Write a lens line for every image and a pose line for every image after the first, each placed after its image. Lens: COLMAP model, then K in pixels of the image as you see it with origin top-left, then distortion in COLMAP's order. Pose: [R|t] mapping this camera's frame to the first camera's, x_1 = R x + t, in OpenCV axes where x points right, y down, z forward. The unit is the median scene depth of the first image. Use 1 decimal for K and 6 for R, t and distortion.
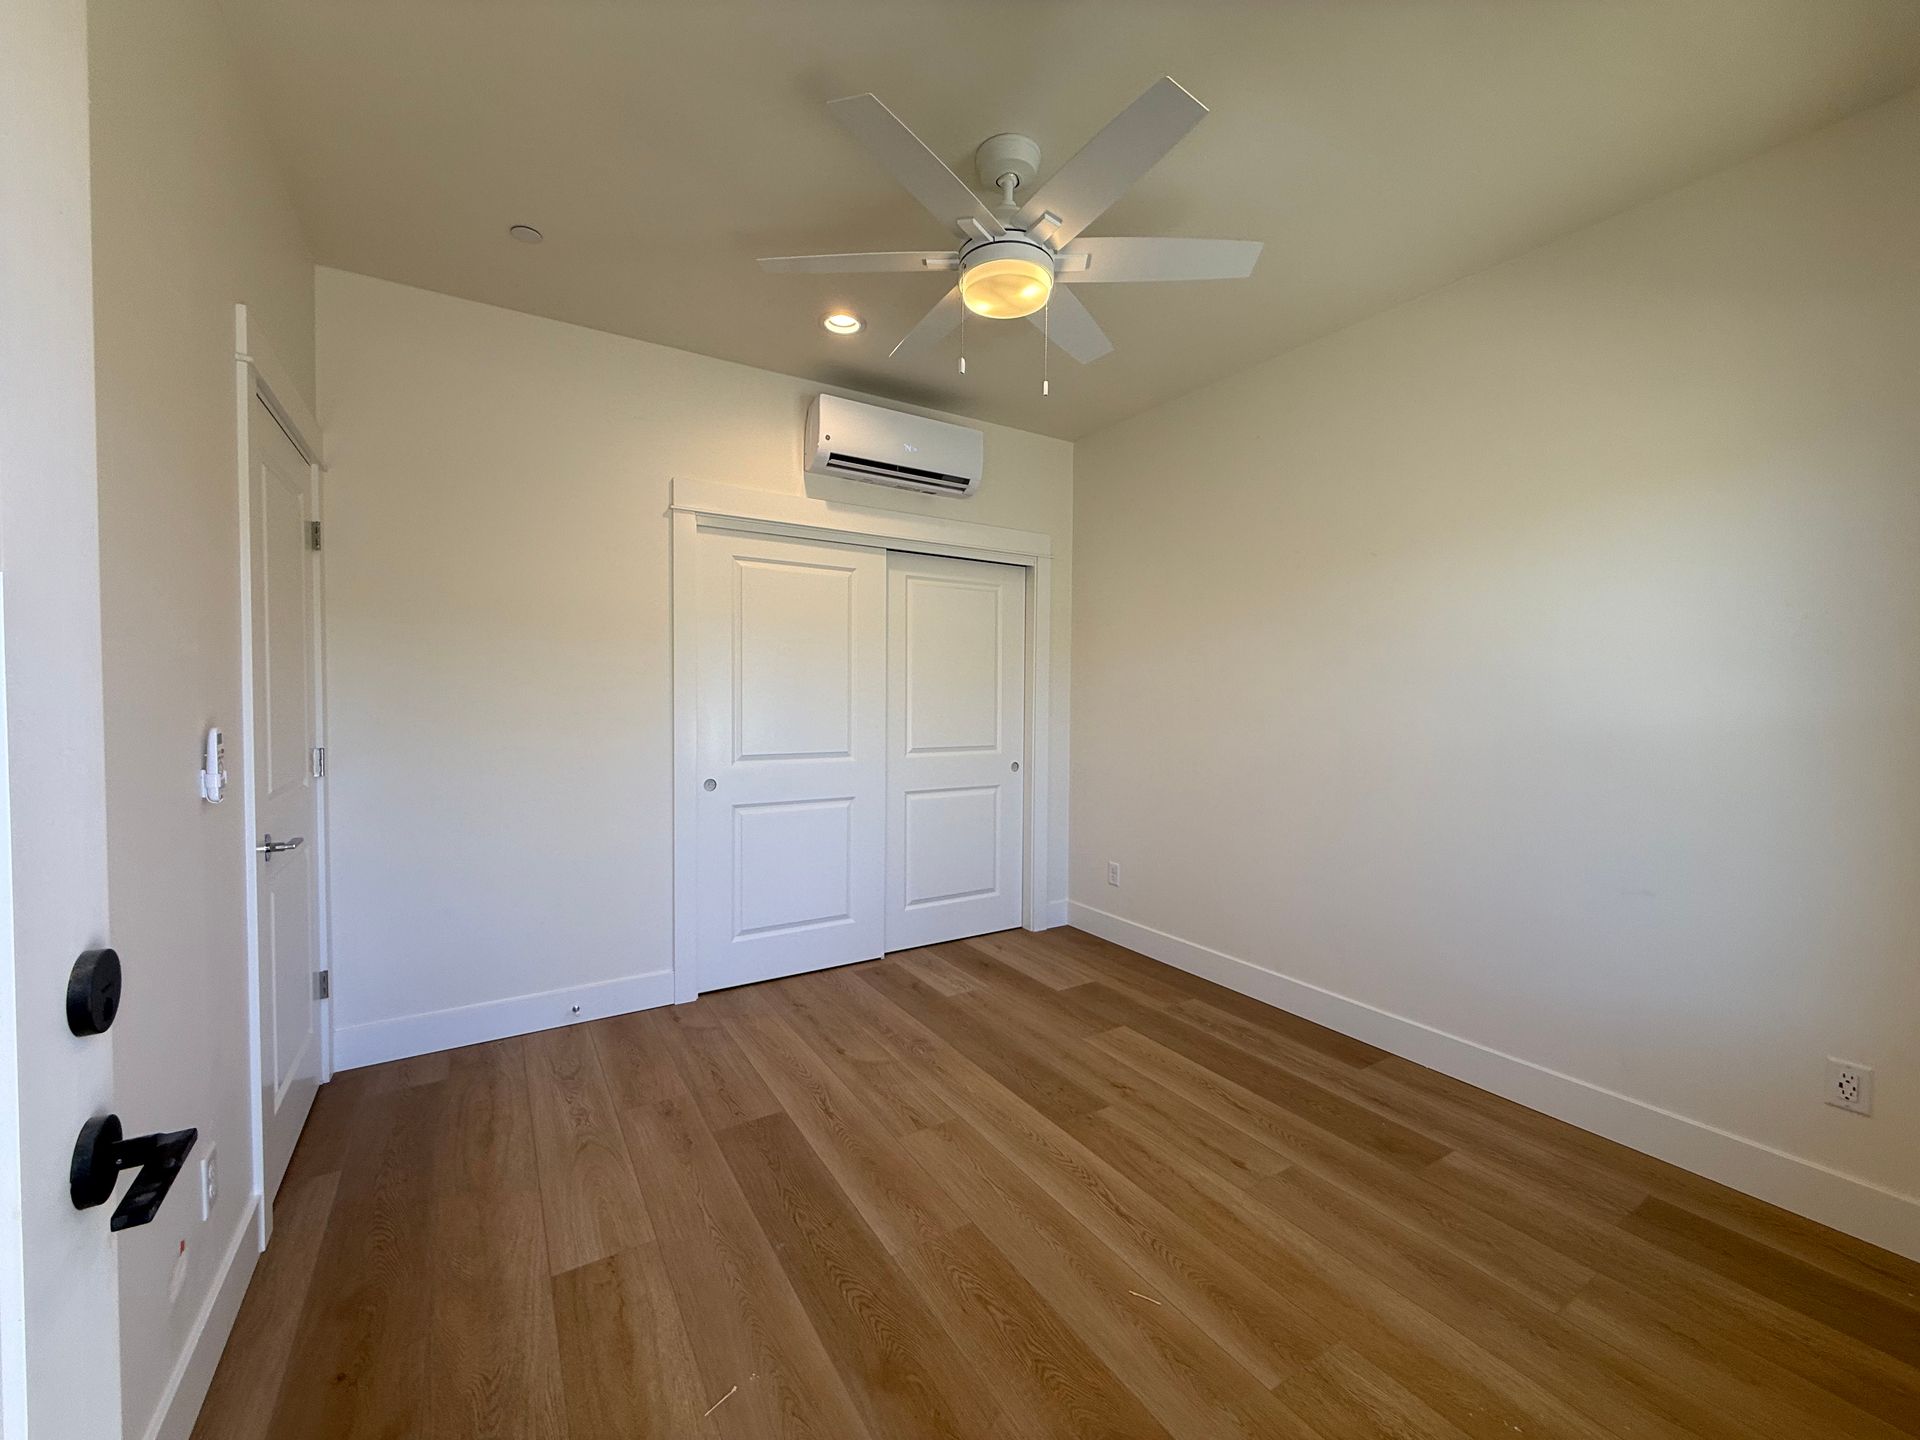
lens RADIAL K [[764.7, 0, 959.2], [0, 764.7, 712.8], [0, 0, 1]] dist [0.000926, -0.000190]
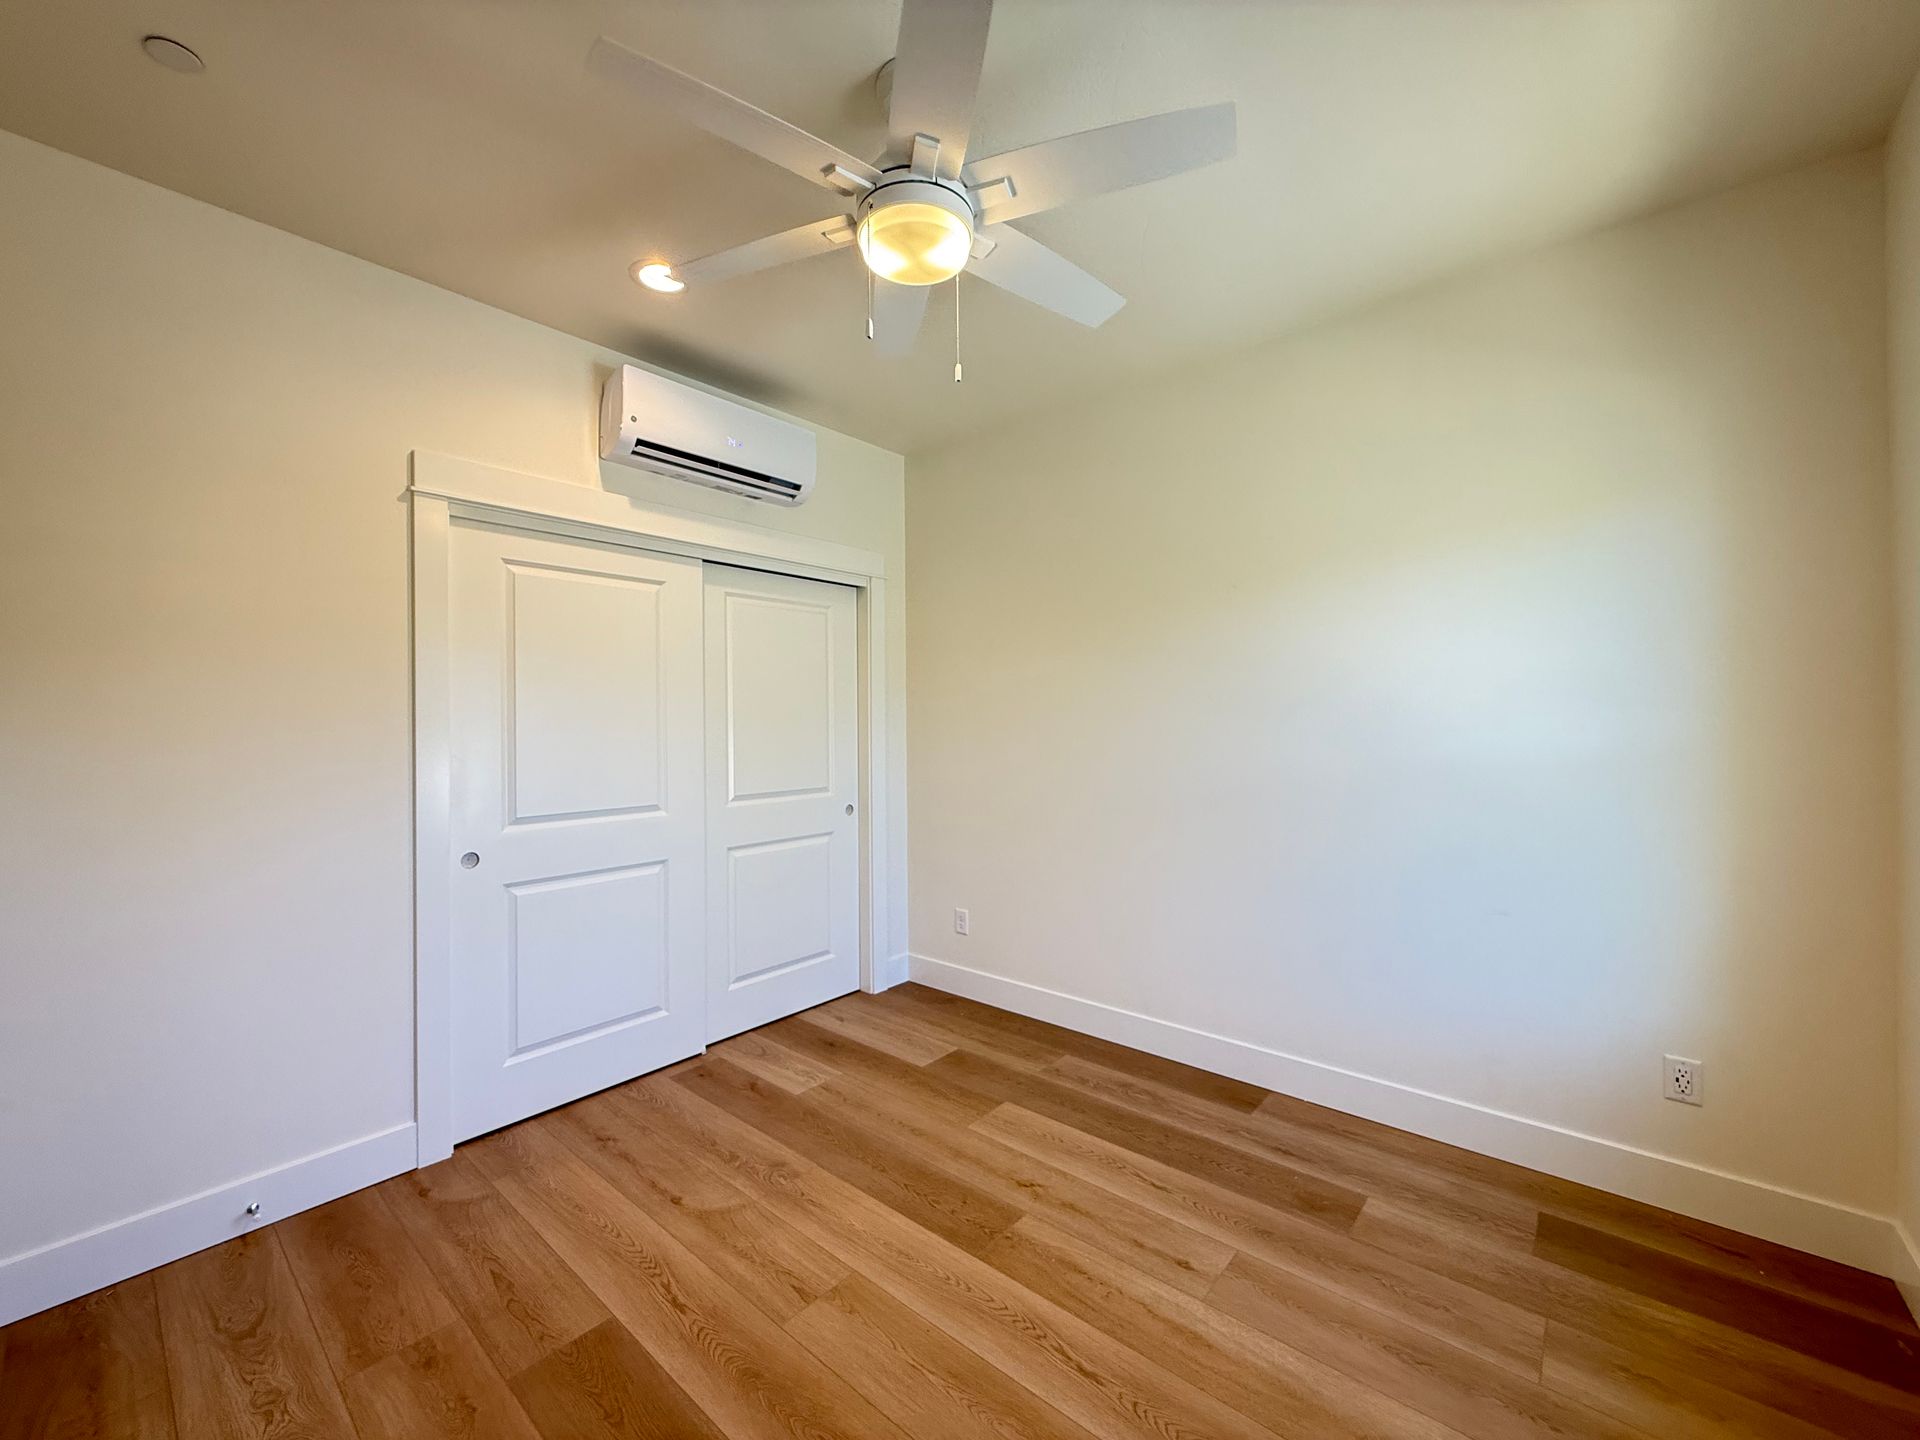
lens RADIAL K [[764.7, 0, 959.5], [0, 764.7, 715.7], [0, 0, 1]] dist [0.000926, -0.000190]
pose [[0.954714, -0.013486, 0.297219, -0.115172], [0.021806, 0.999457, -0.024696, -0.024368], [-0.296725, 0.030059, 0.954490, 0.178478]]
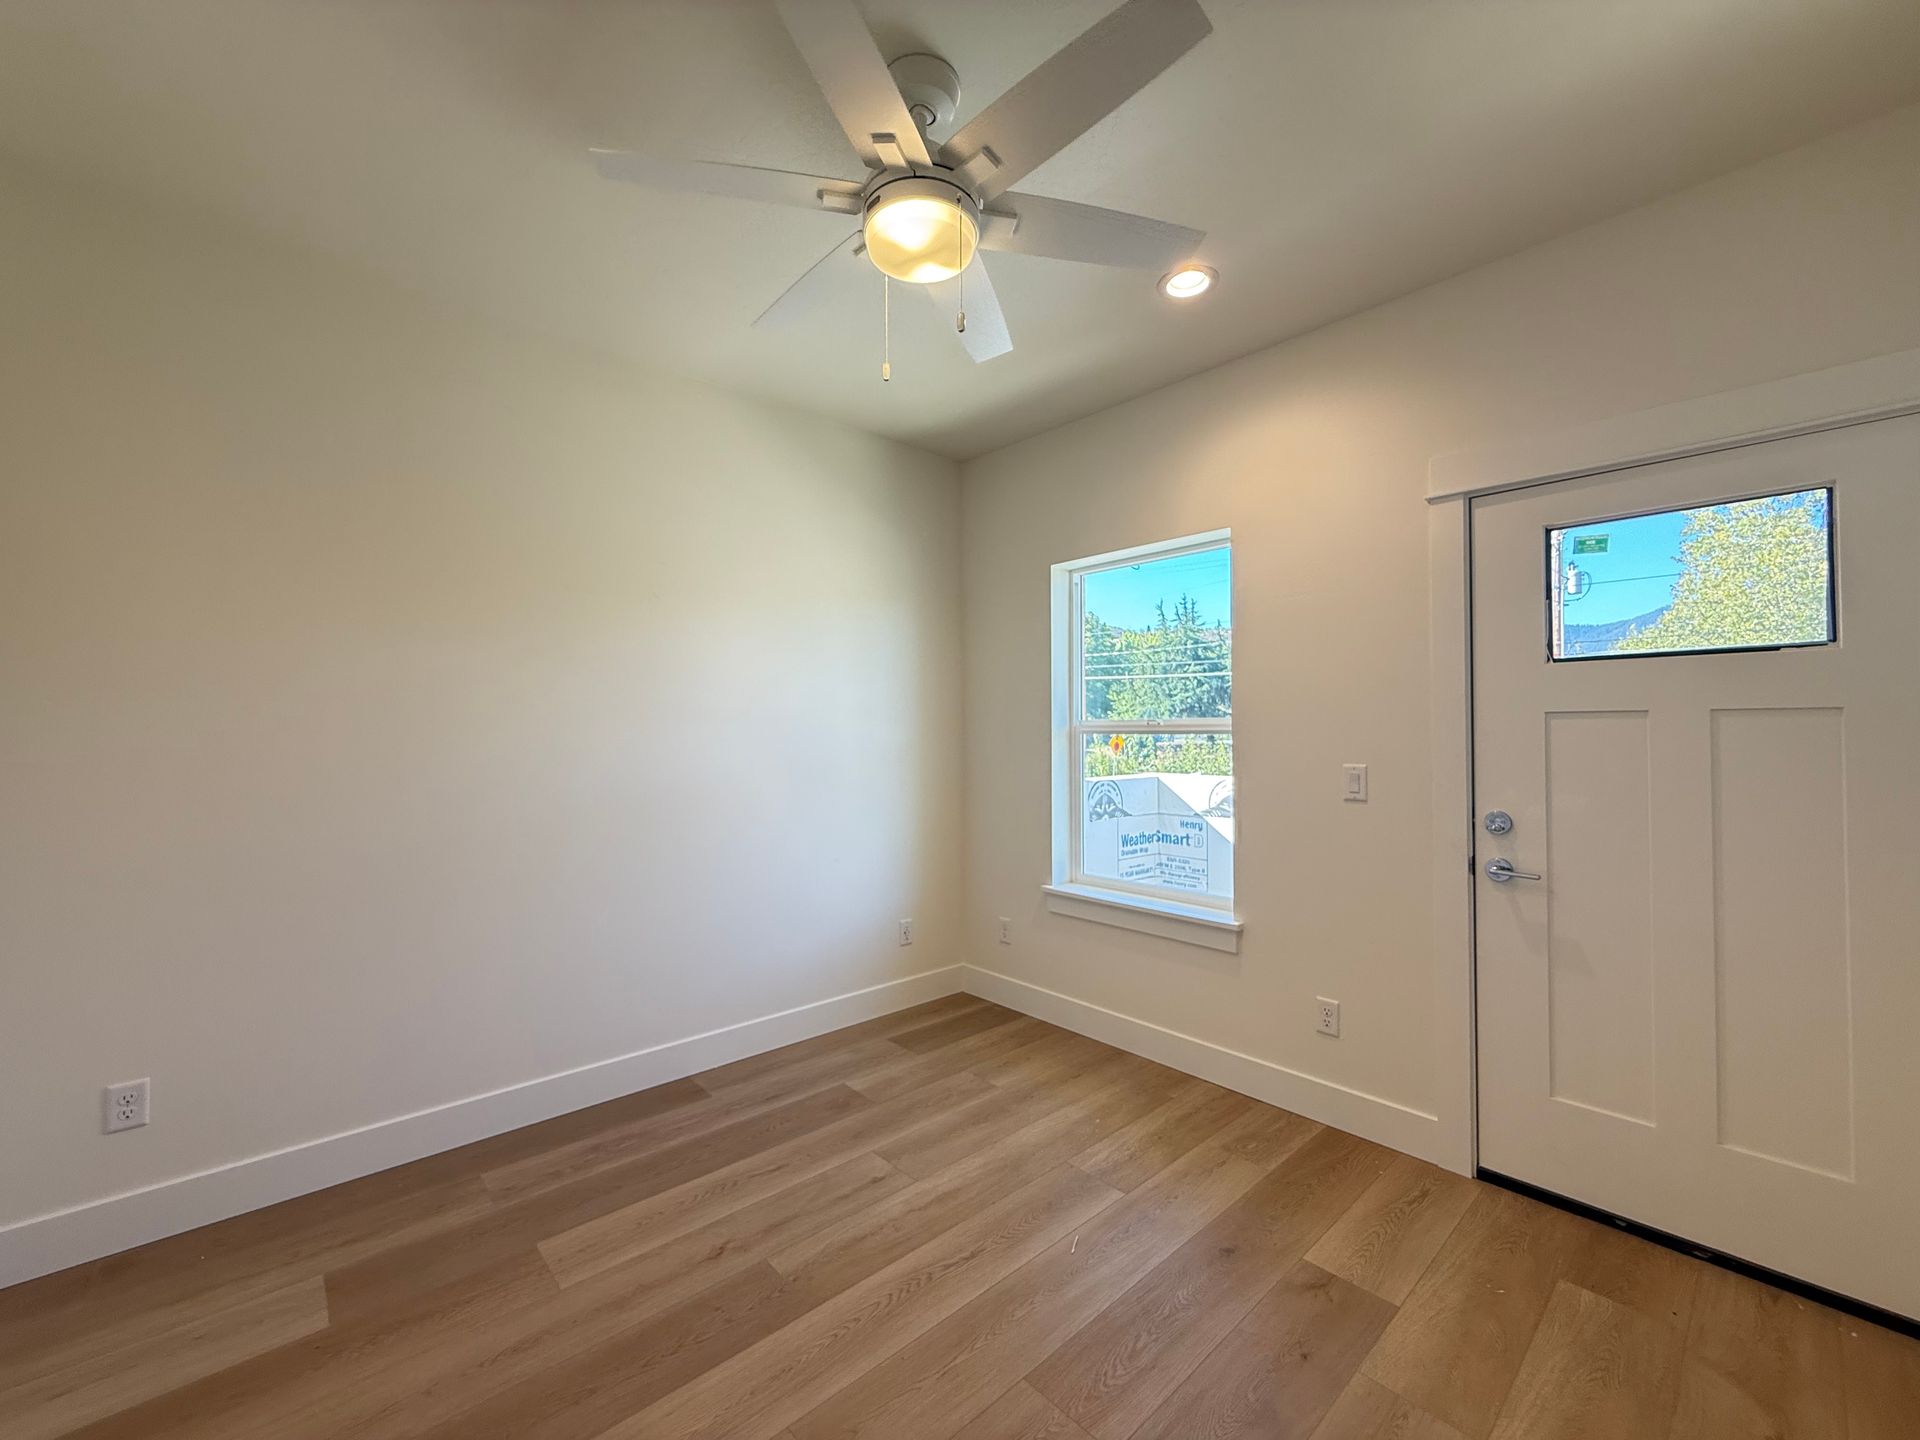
lens RADIAL K [[764.7, 0, 950.6], [0, 764.7, 715.6], [0, 0, 1]] dist [0.000926, -0.000190]
pose [[-0.171829, 0.014452, 0.985021, -0.591728], [0.022081, 0.999698, -0.010816, -0.033501], [-0.984879, 0.019892, -0.172096, 0.896603]]
